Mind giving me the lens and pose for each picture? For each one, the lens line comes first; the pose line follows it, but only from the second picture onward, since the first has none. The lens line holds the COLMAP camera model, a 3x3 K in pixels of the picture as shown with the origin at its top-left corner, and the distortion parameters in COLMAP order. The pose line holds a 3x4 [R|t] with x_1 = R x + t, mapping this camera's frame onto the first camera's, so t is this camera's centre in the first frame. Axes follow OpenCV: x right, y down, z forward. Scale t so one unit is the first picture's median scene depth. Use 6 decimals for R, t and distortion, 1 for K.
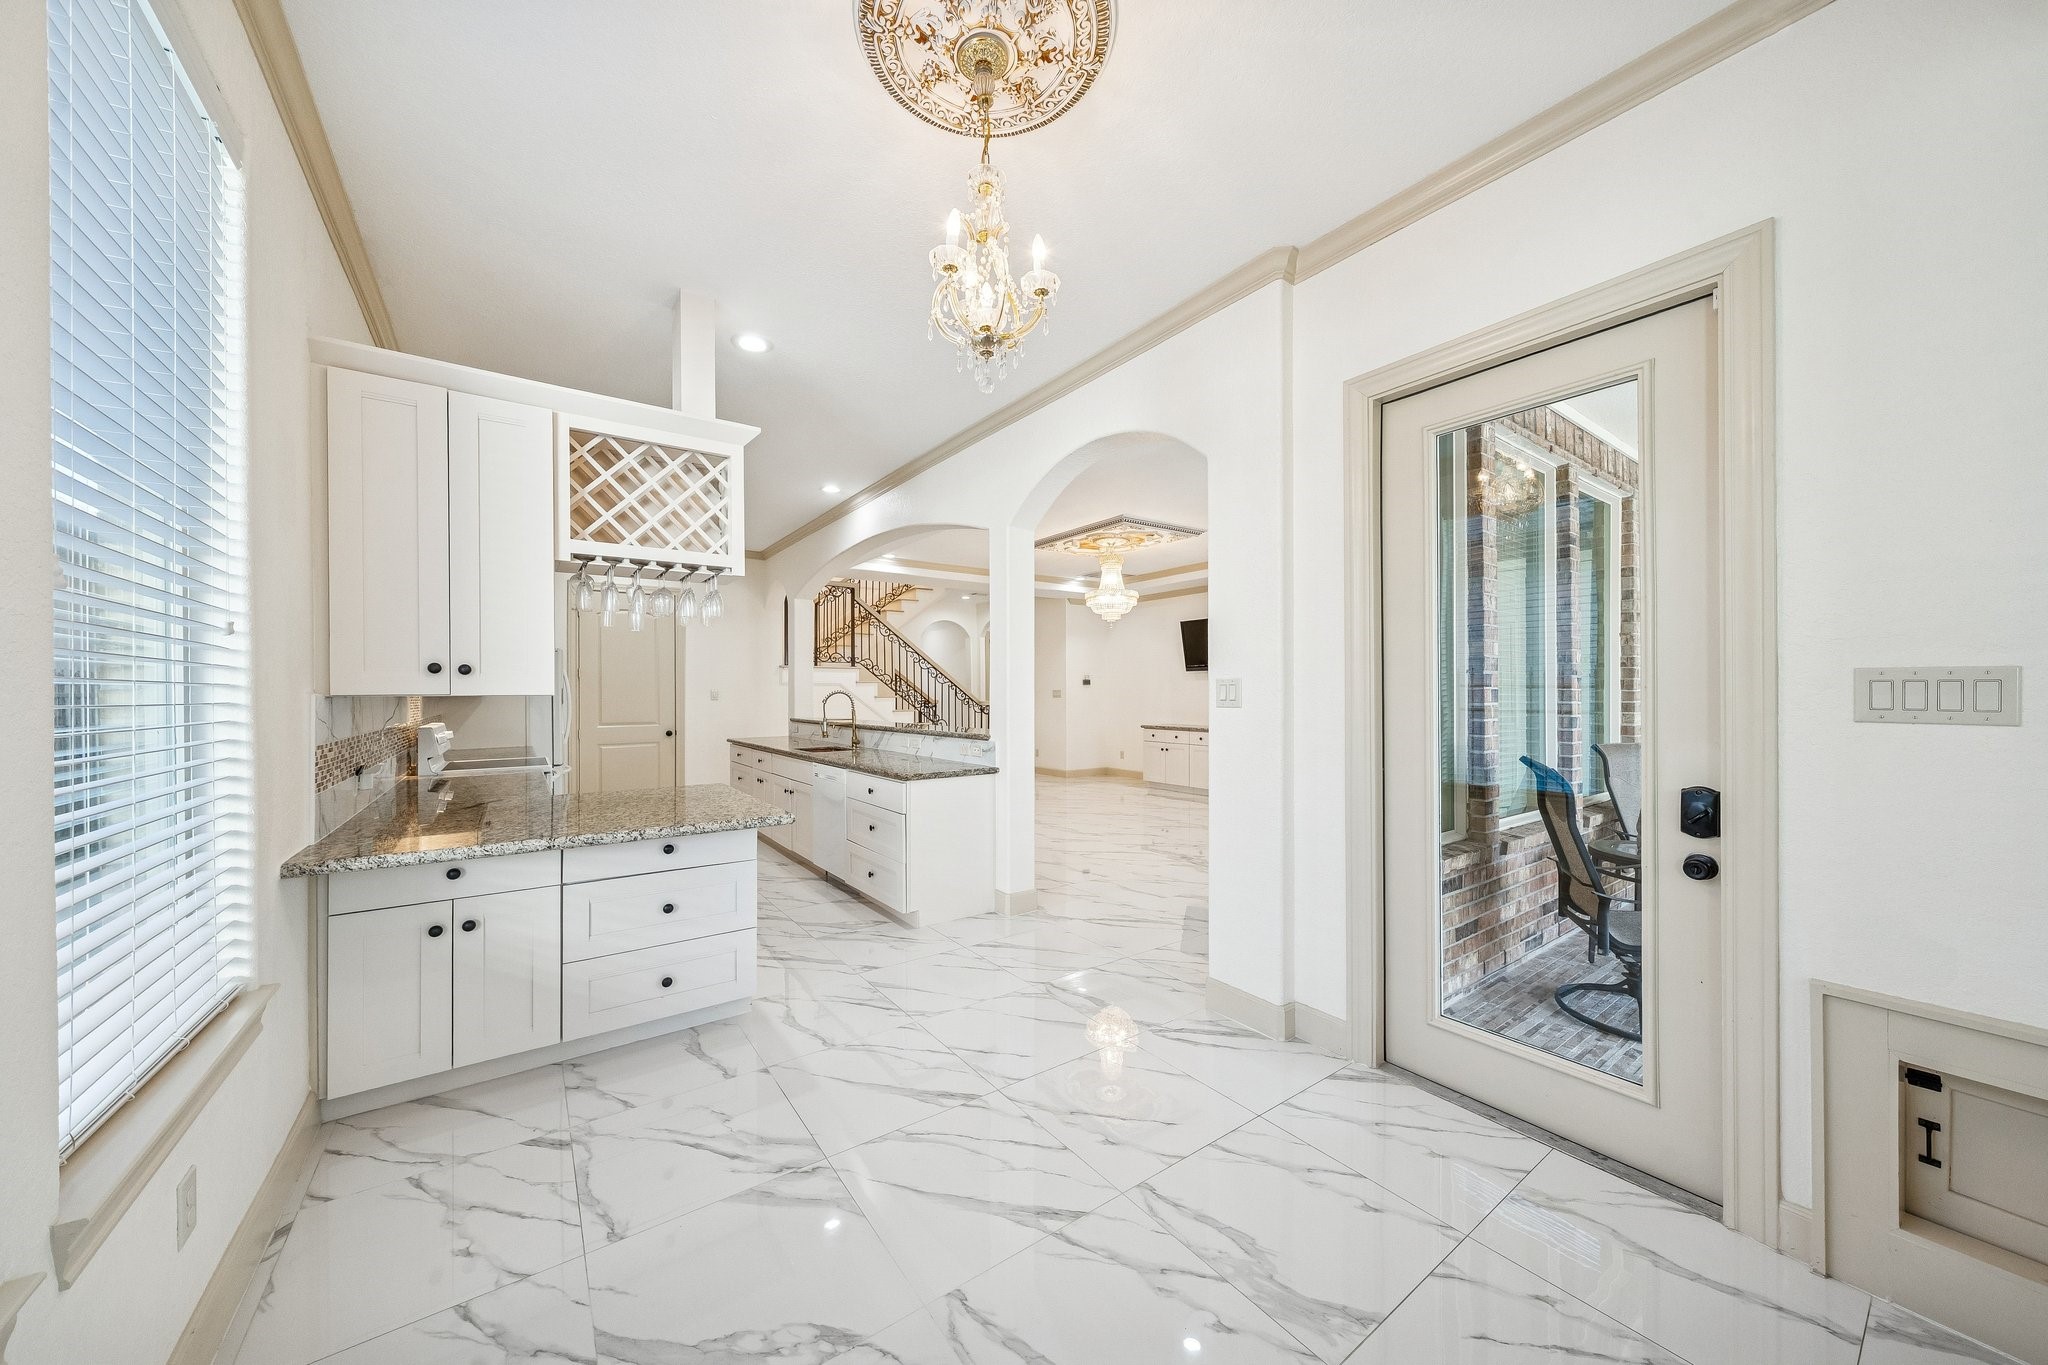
lens RADIAL K [[700.3, 0, 1010.4], [0, 700.3, 689.9], [0, 0, 1]] dist [-0.000646, -0.000123]
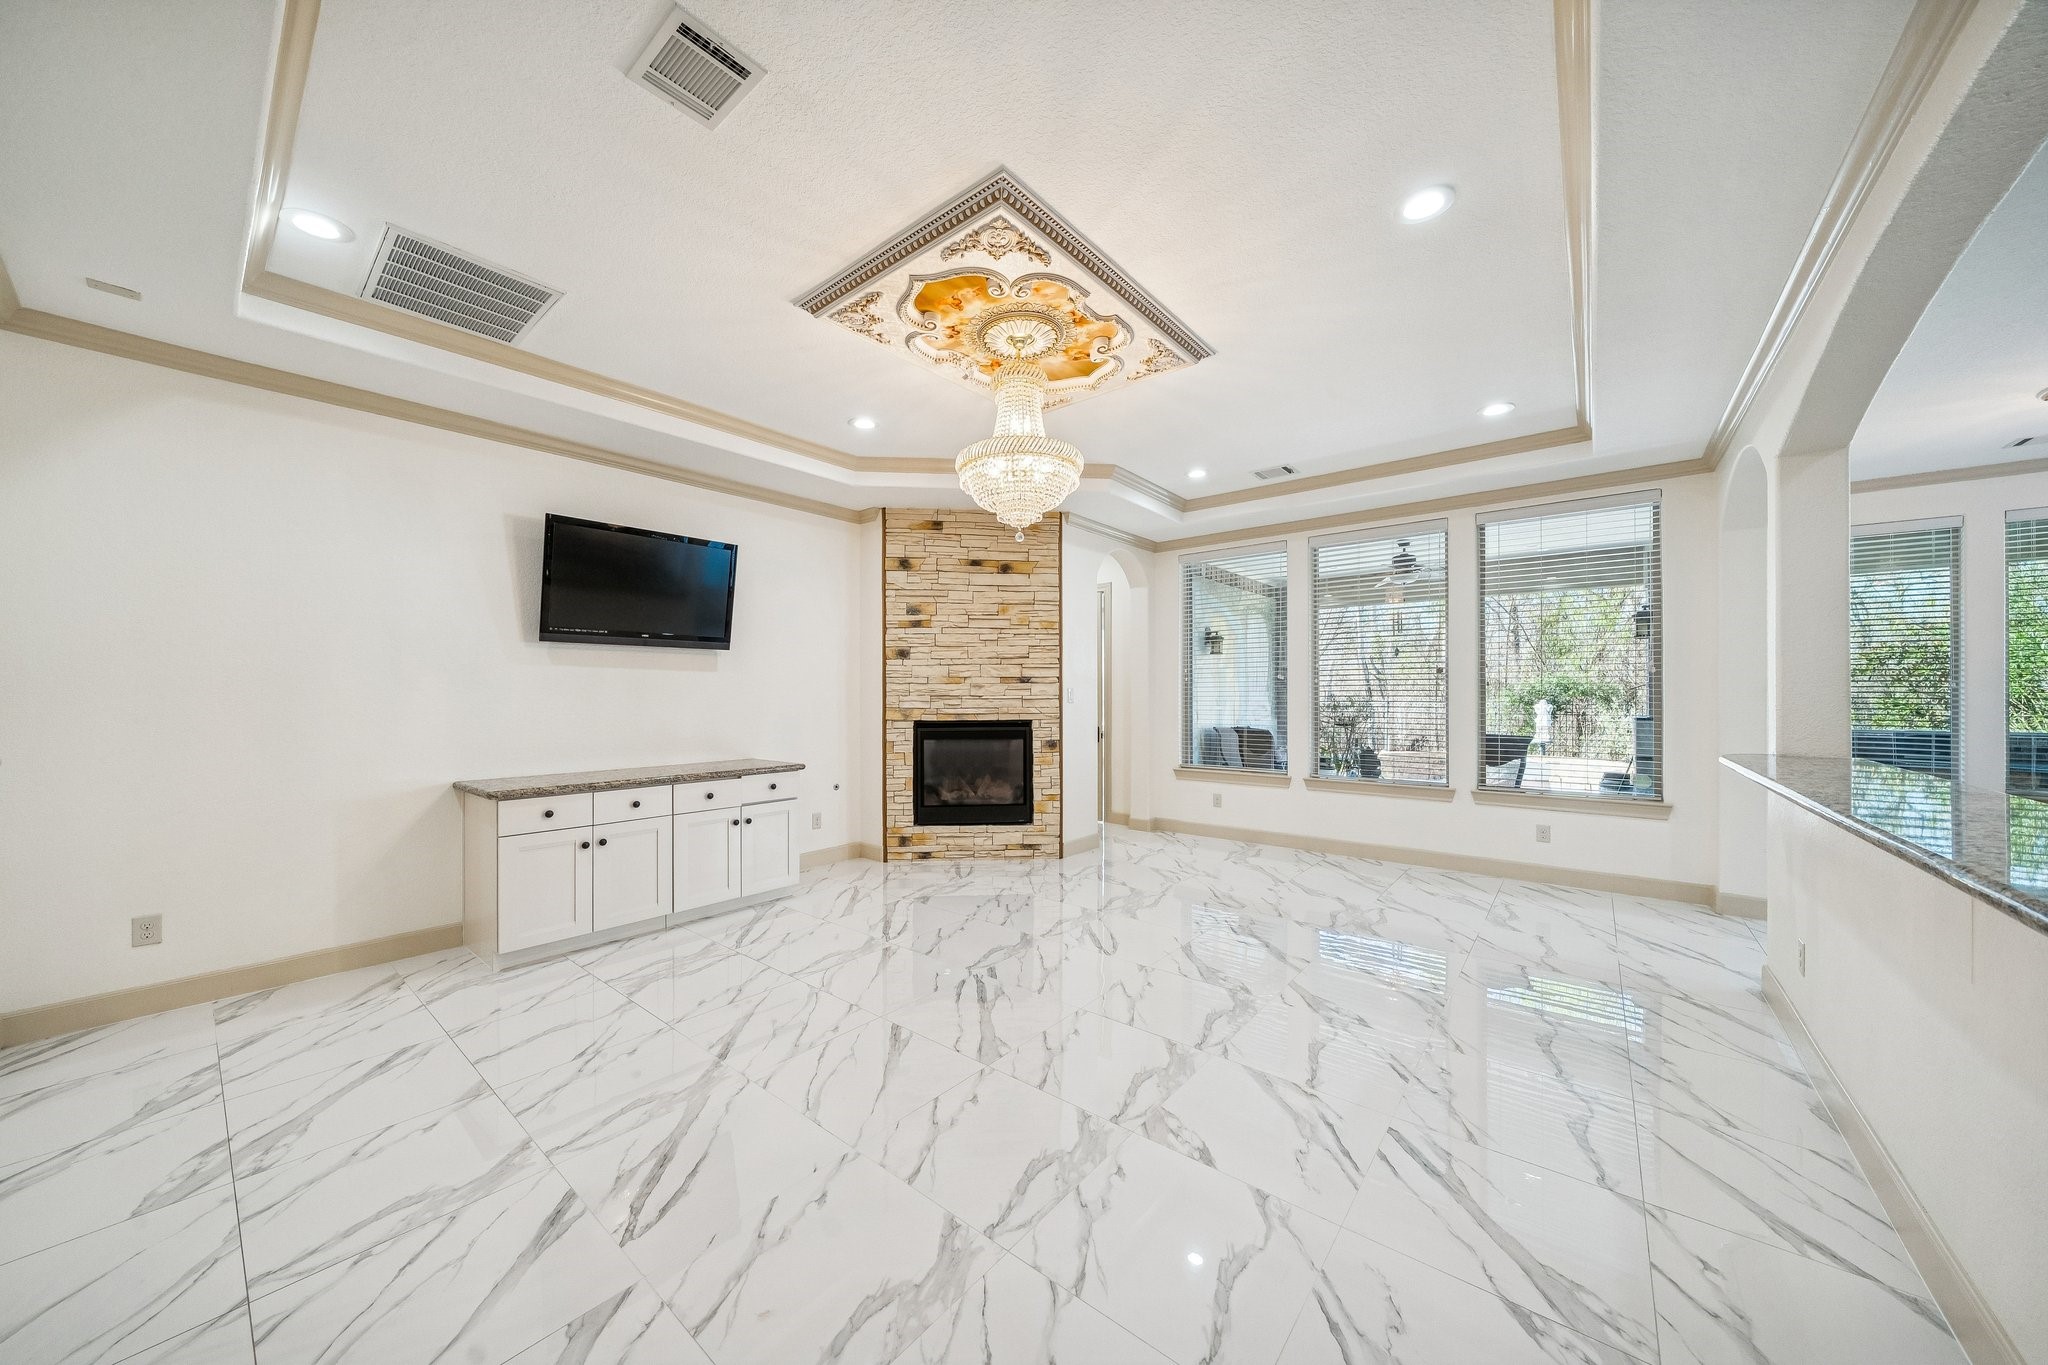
lens RADIAL K [[702.2, 0, 1010.9], [0, 702.2, 687.9], [0, 0, 1]] dist [-0.005638, 0.000020]
pose [[-0.264148, 0.010869, 0.964421, -0.262191], [-0.005031, 0.999907, -0.012646, 0.005159], [-0.964469, -0.008192, -0.264068, 1.111863]]
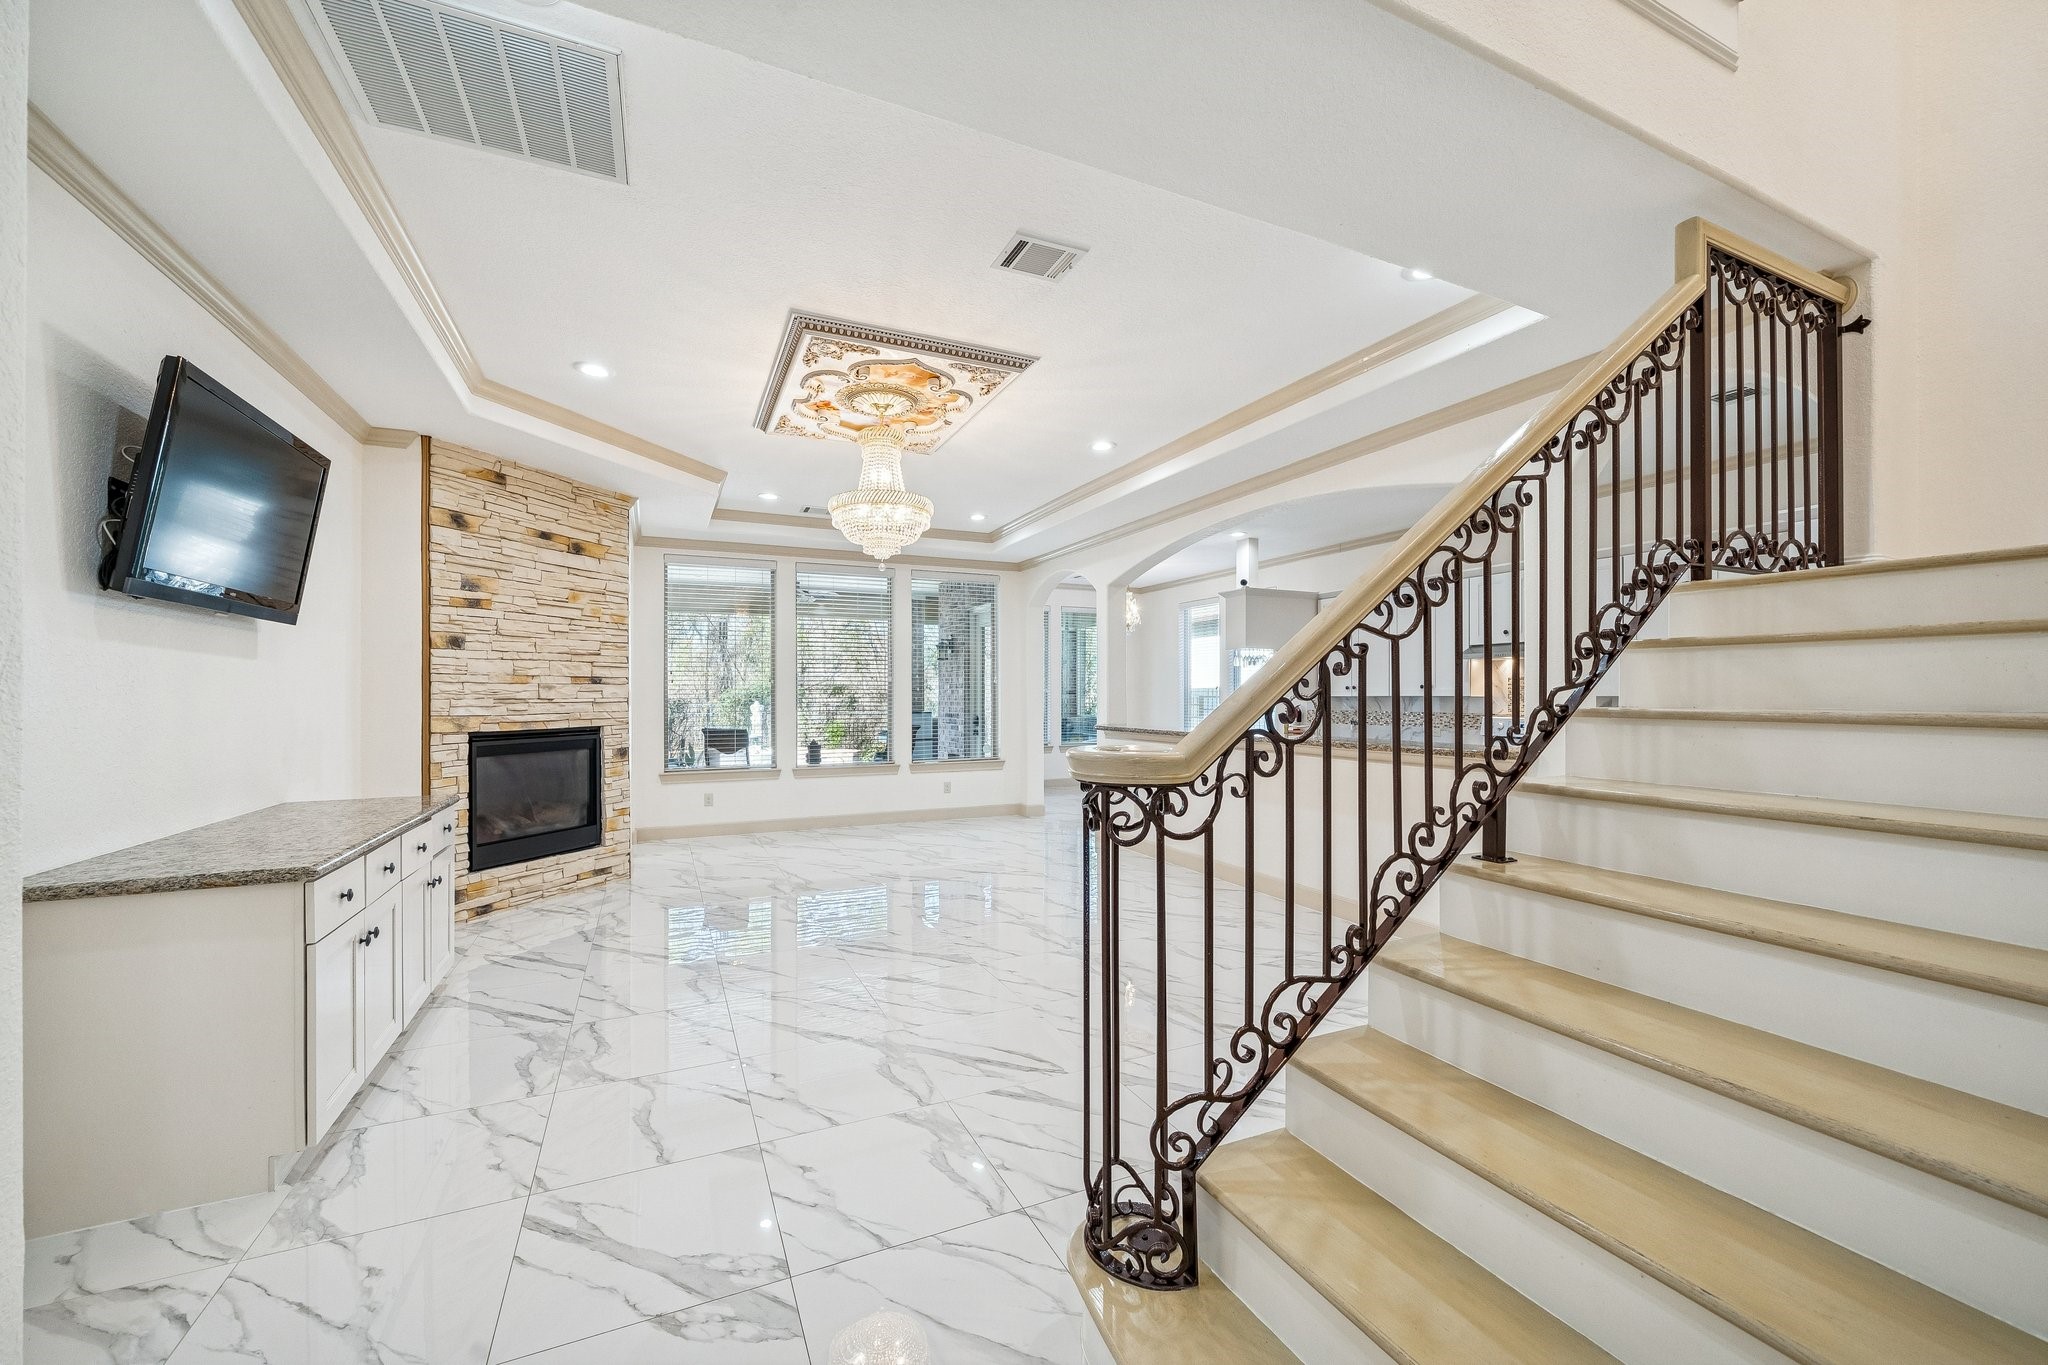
lens RADIAL K [[777.2, 0, 1011.6], [0, 777.2, 695.3], [0, 0, 1]] dist [-0.001826, -0.000072]
pose [[-0.983343, 0.003411, 0.181730, -0.052526], [0.002154, 0.999972, -0.007115, 0.006802], [-0.181749, -0.006605, -0.983323, 1.537345]]
